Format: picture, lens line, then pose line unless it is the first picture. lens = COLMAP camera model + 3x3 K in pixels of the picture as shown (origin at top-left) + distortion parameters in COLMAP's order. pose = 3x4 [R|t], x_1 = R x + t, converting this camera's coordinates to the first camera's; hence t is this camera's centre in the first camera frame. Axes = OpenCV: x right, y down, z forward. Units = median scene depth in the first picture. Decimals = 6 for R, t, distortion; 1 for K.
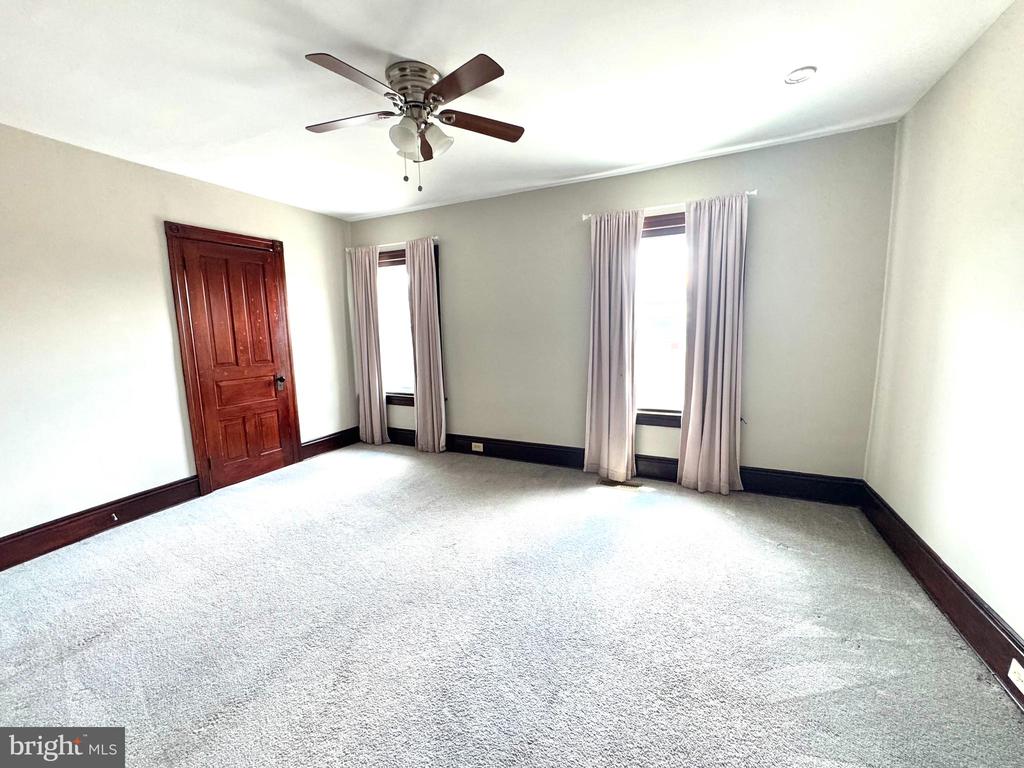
lens RADIAL K [[410.0, 0, 512.8], [0, 410.0, 384.6], [0, 0, 1]] dist [-0.004168, 0.000273]
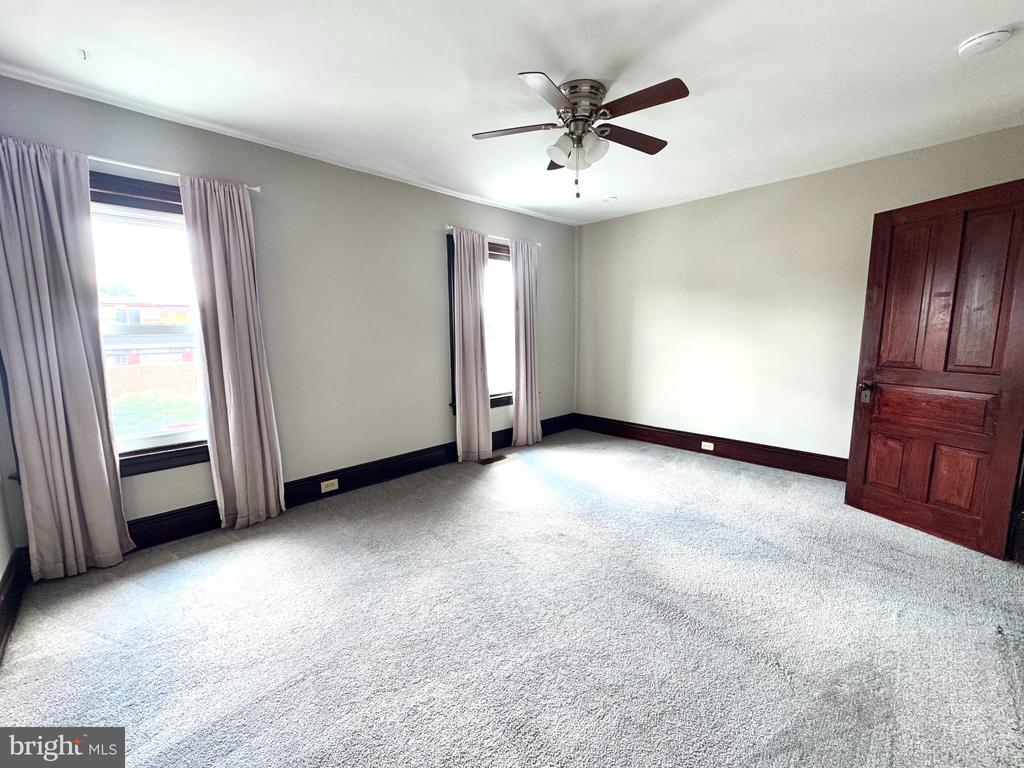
lens RADIAL K [[410.0, 0, 534.4], [0, 410.0, 380.5], [0, 0, 1]] dist [-0.004168, 0.000273]
pose [[0.316523, -0.108290, 0.942383, -0.766249], [0.121555, 0.989902, 0.072923, -0.057315], [-0.940764, 0.091469, 0.326490, 0.443568]]
